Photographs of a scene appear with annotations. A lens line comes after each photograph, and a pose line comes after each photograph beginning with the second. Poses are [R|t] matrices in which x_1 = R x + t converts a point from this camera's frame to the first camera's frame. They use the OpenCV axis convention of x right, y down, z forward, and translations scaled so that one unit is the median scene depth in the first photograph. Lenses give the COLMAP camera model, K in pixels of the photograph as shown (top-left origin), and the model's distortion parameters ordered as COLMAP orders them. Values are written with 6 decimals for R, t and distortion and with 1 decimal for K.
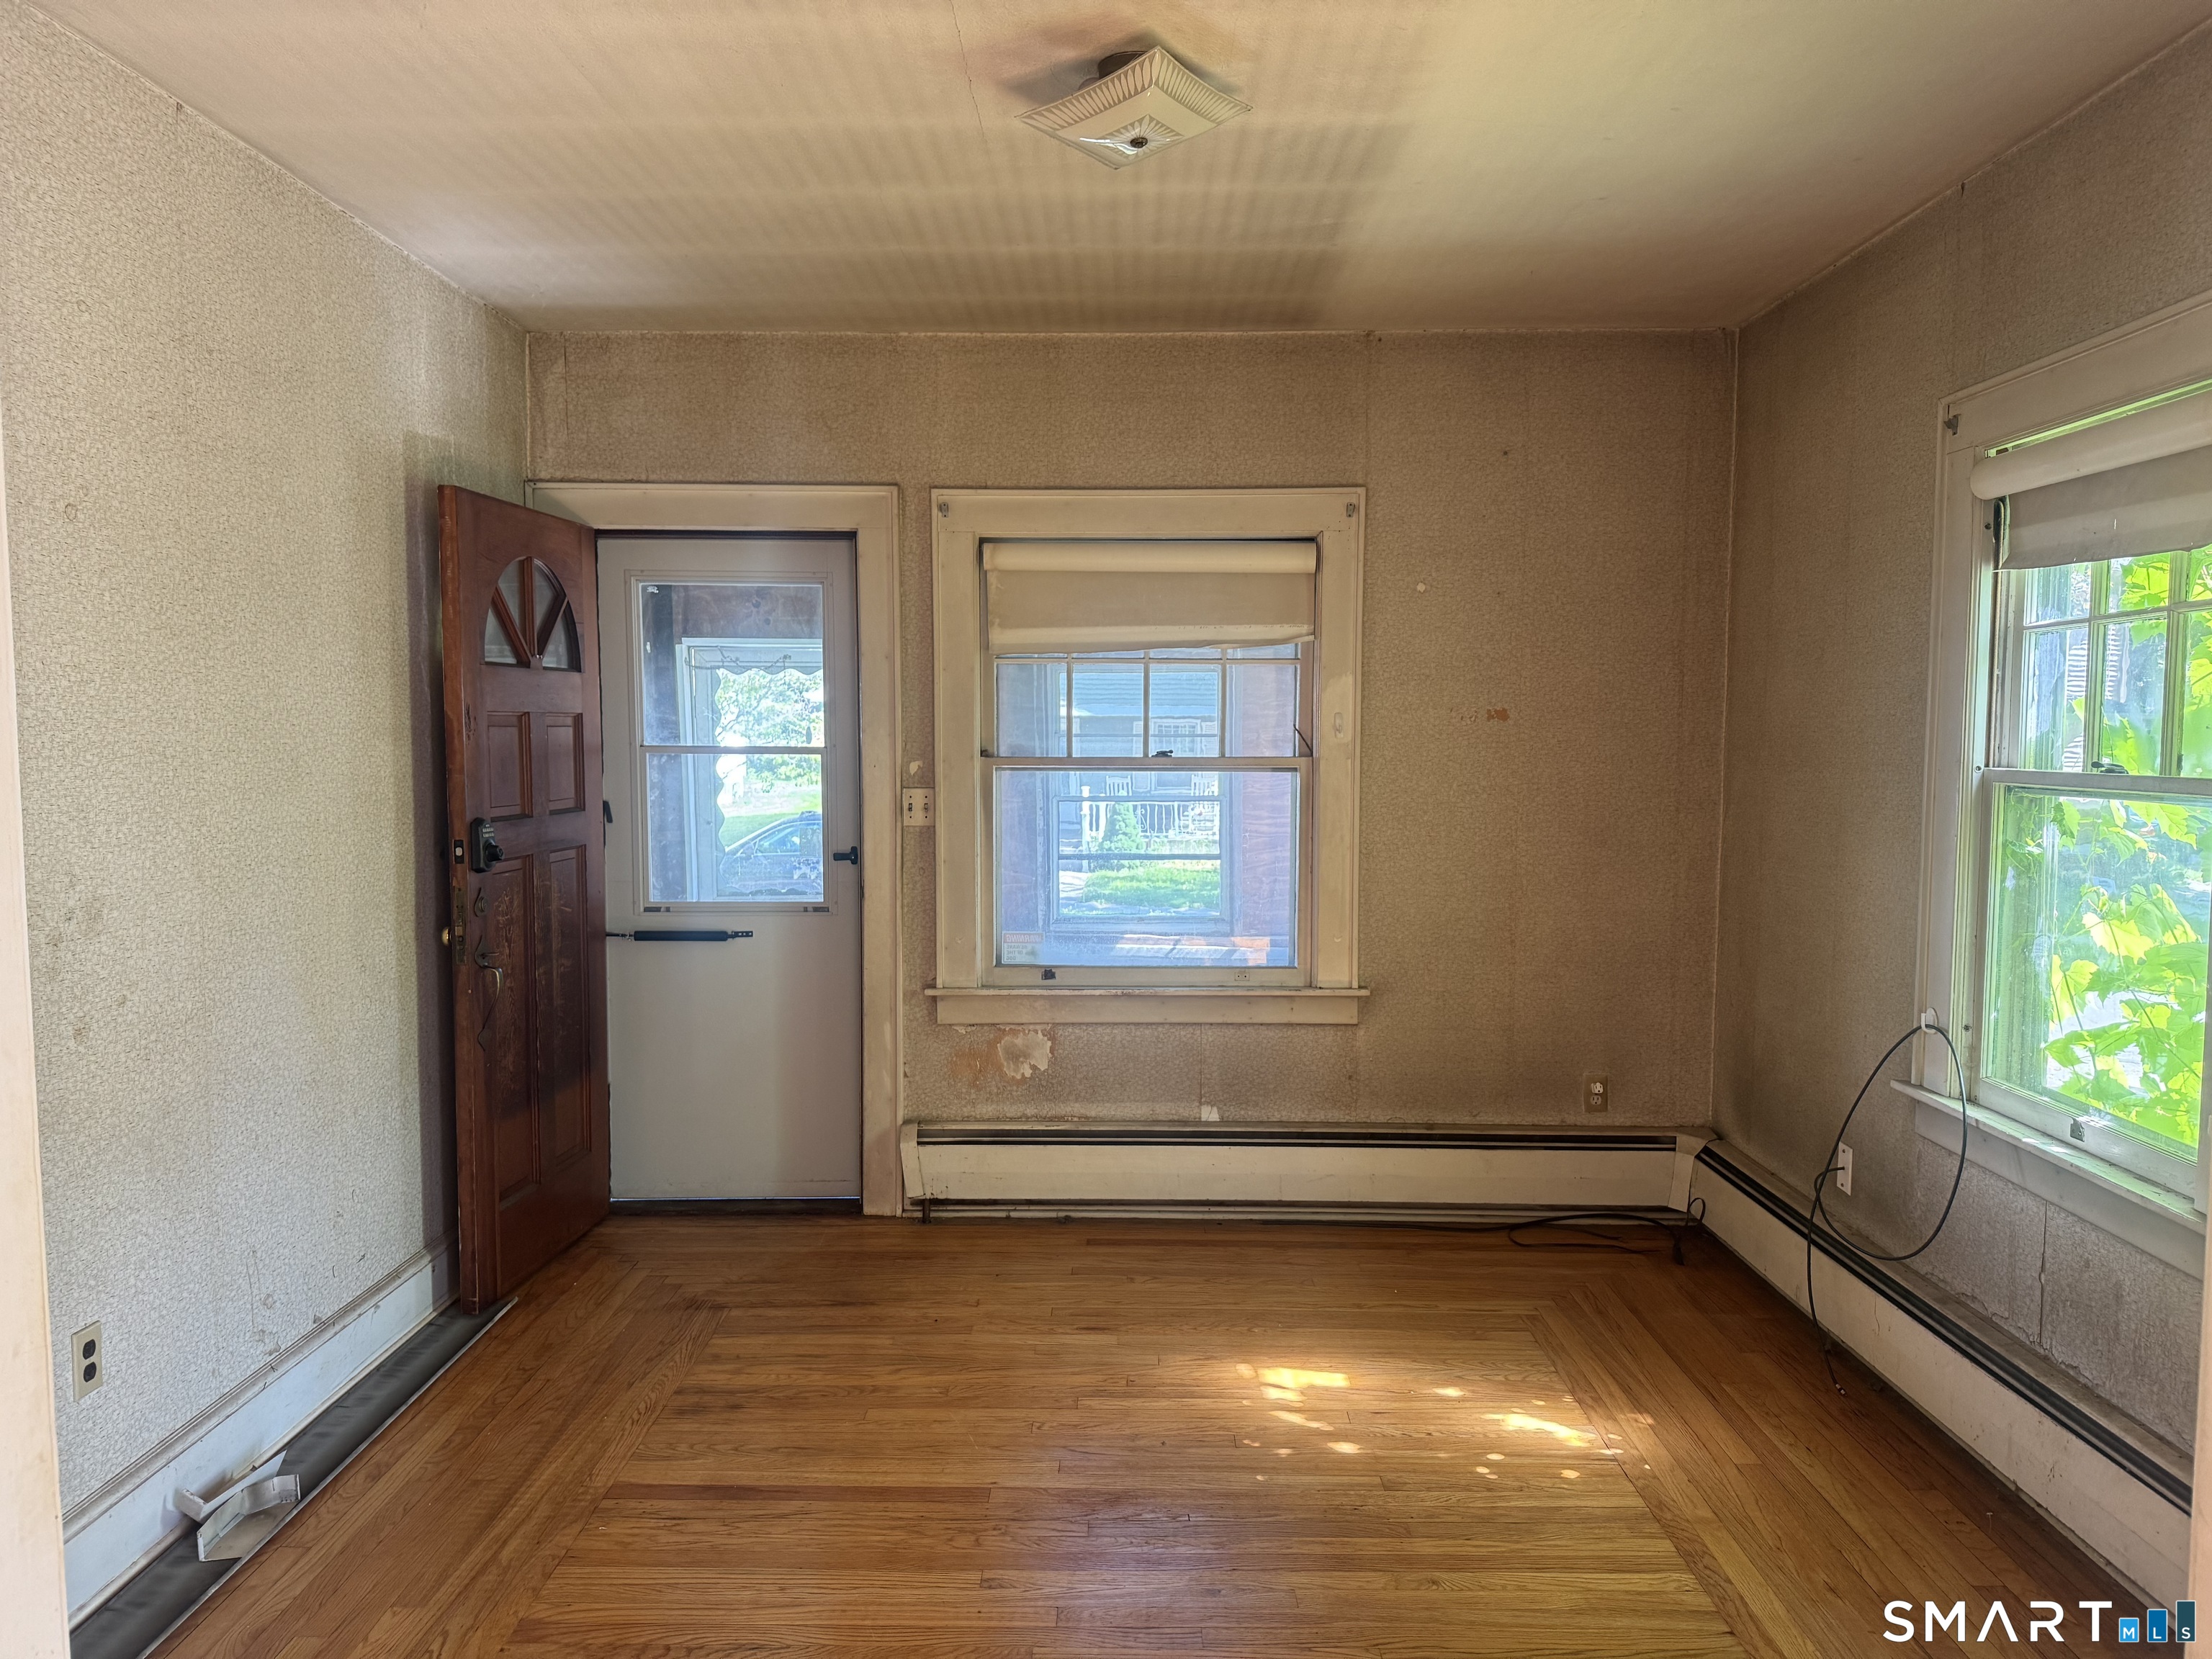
lens RADIAL K [[1521.4, 0, 1112.9], [0, 1521.4, 839.1], [0, 0, 1]] dist [0.165225, -0.294823]
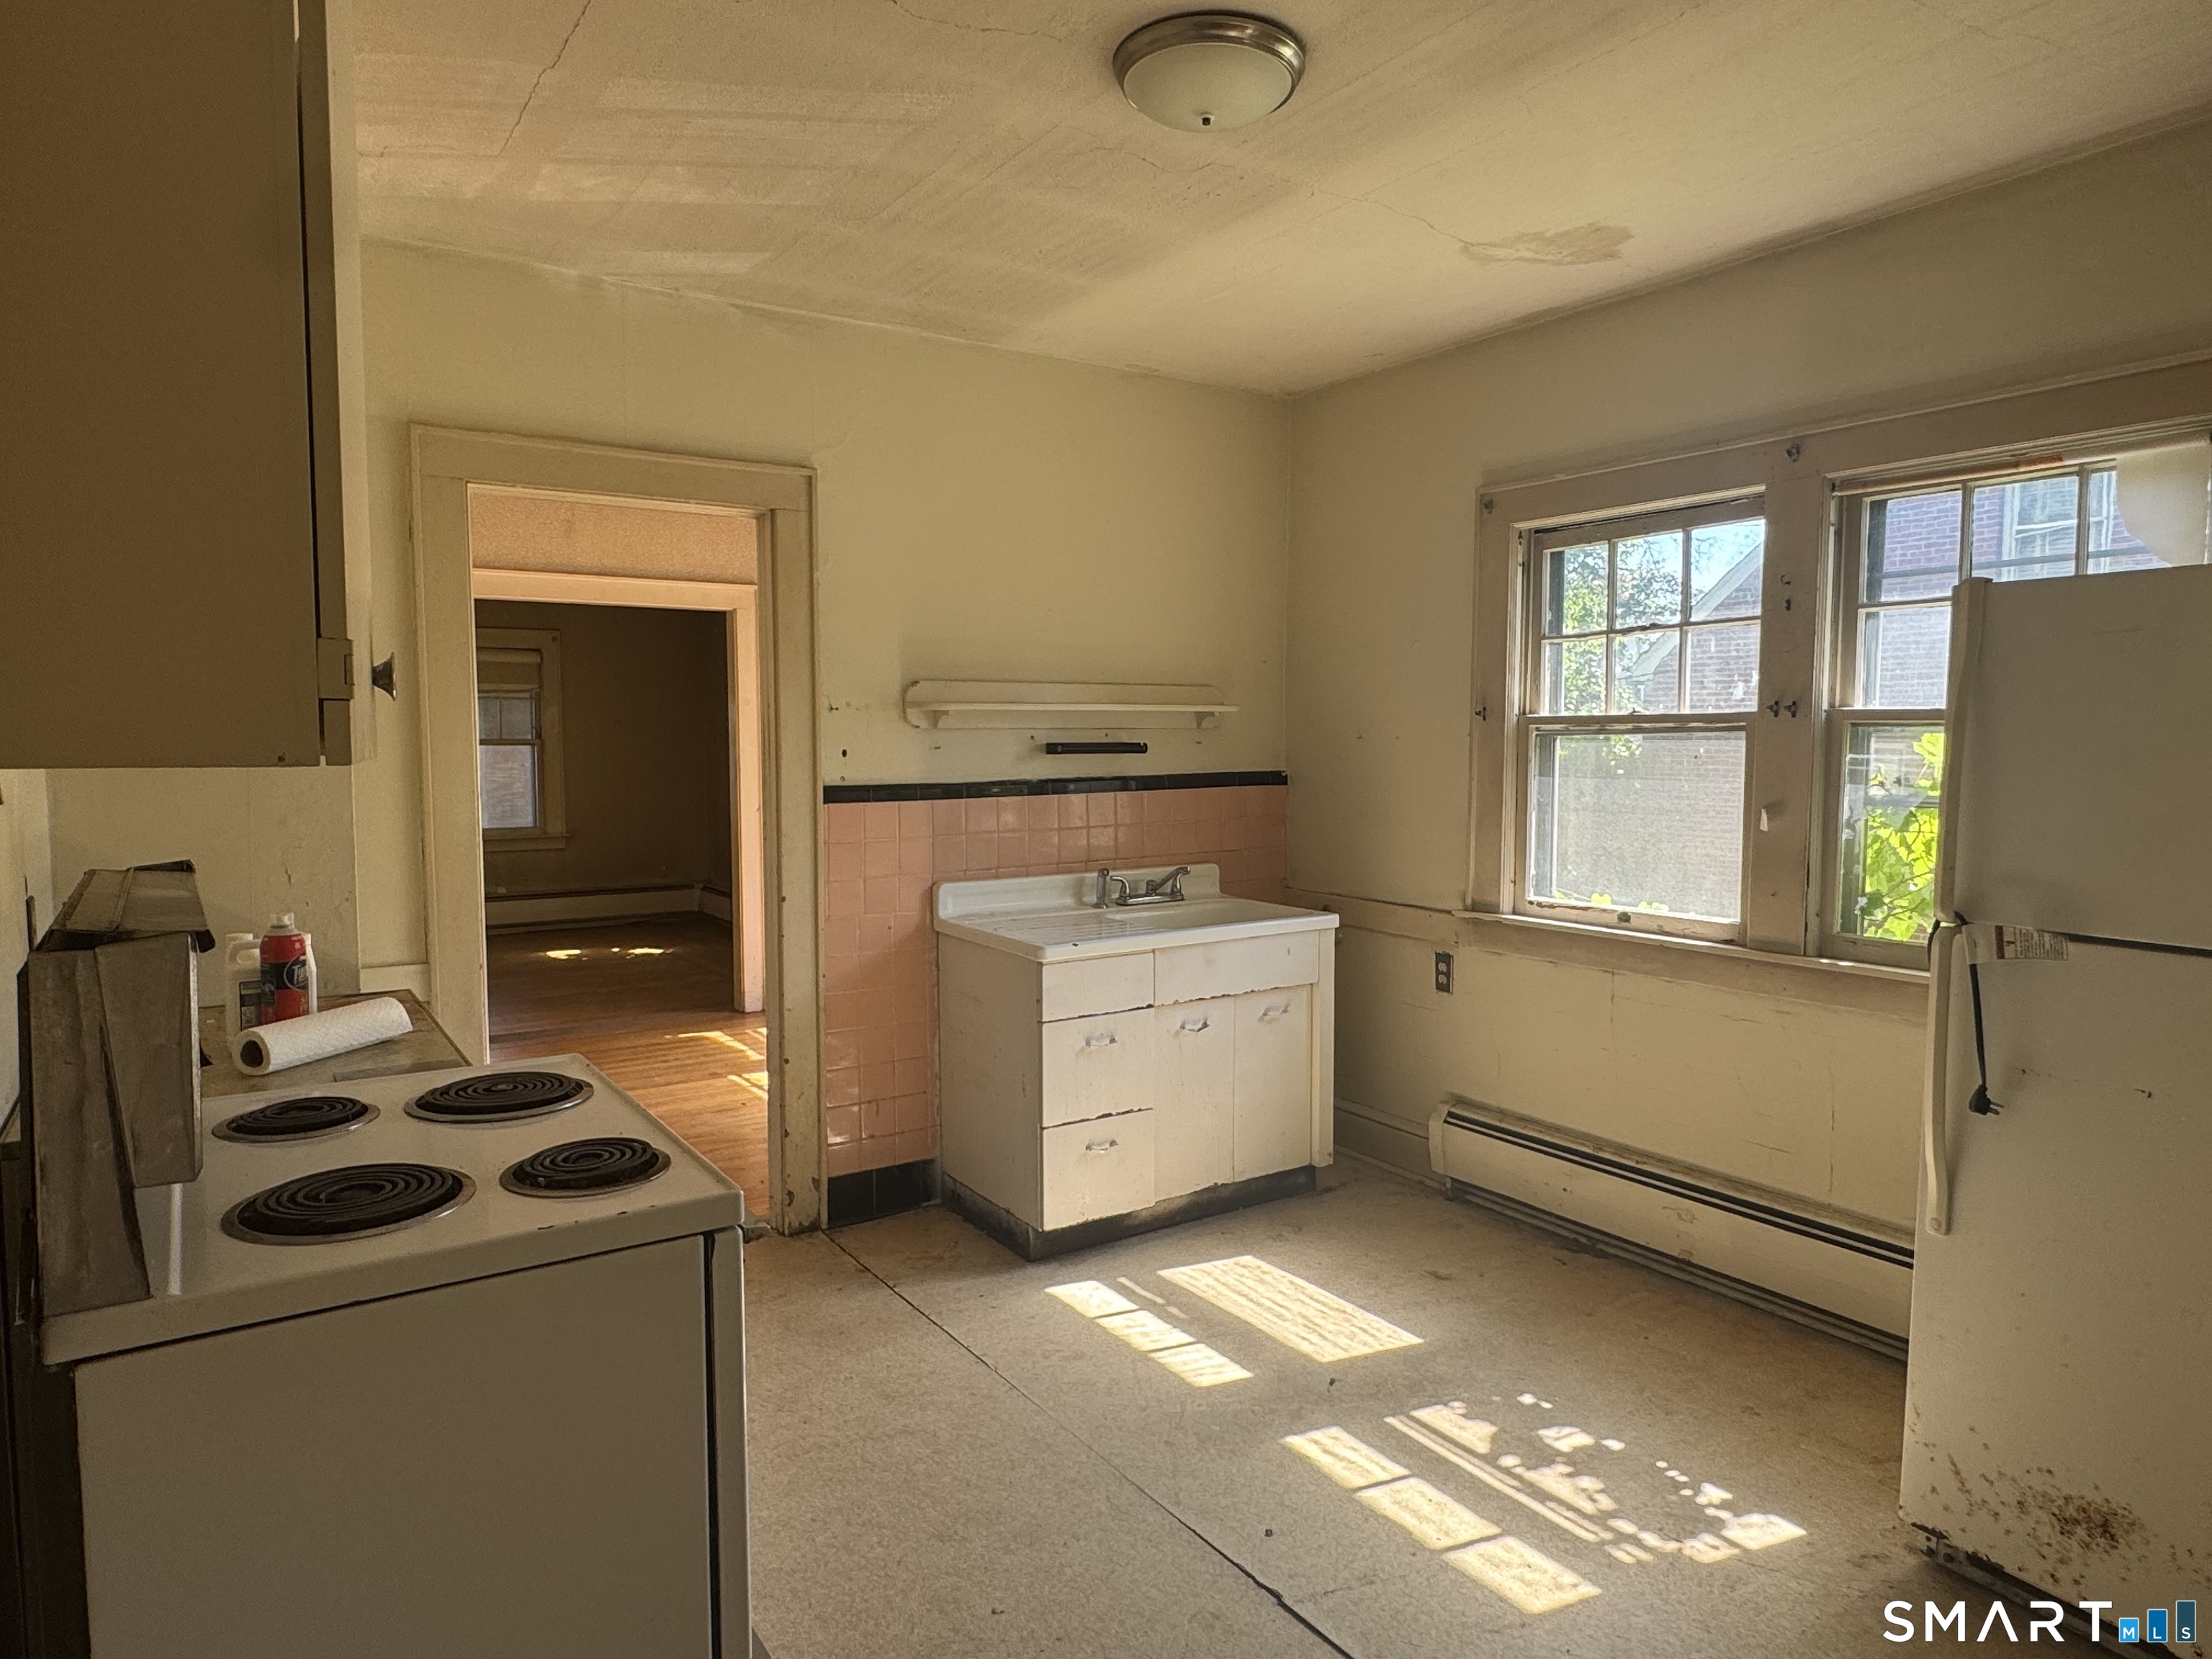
lens RADIAL K [[1334.8, 0, 1106.0], [0, 1334.8, 829.5], [0, 0, 1]] dist [-0.021863, 0.000686]
pose [[0.820081, -0.040656, 0.570801, -0.345416], [0.041861, 0.999063, 0.011017, 0.104207], [-0.570714, 0.014859, 0.821015, -1.240608]]
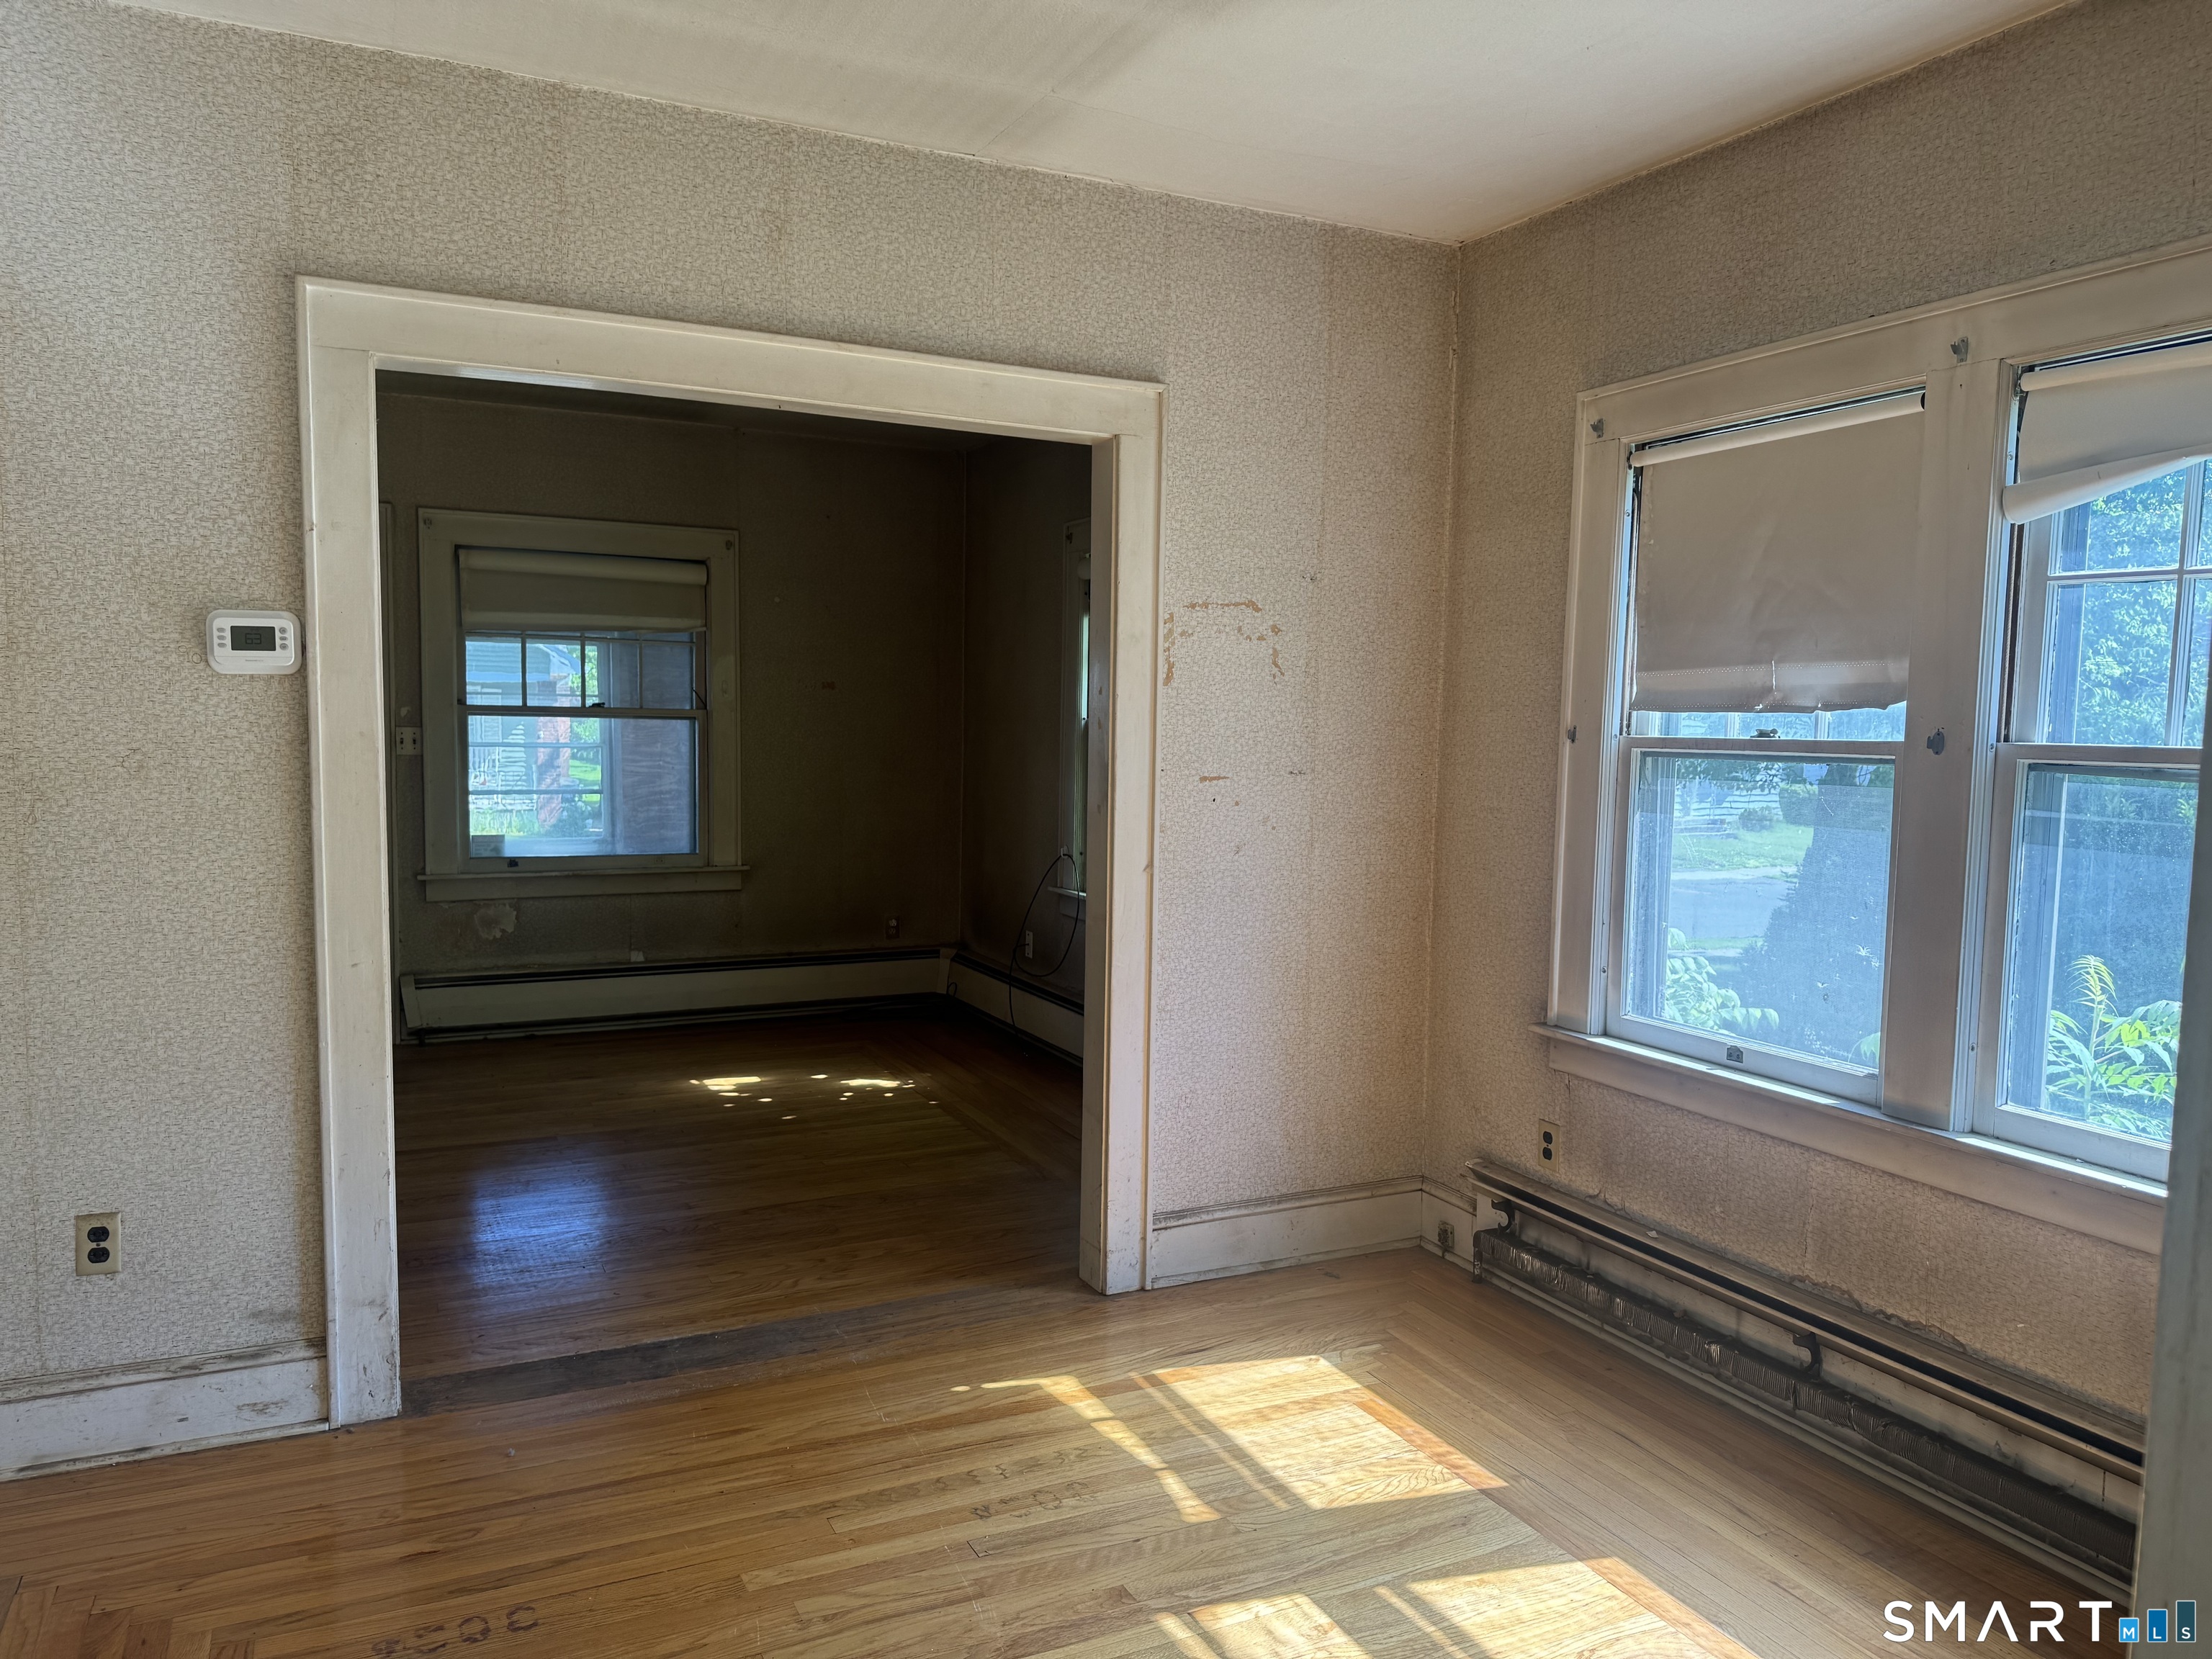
lens RADIAL K [[1521.4, 0, 1112.9], [0, 1521.4, 839.1], [0, 0, 1]] dist [0.165225, -0.294823]
pose [[0.892602, -0.021181, 0.450347, -0.191397], [0.015537, 0.999748, 0.016225, 0.053043], [-0.450577, -0.007486, 0.892706, -0.505667]]
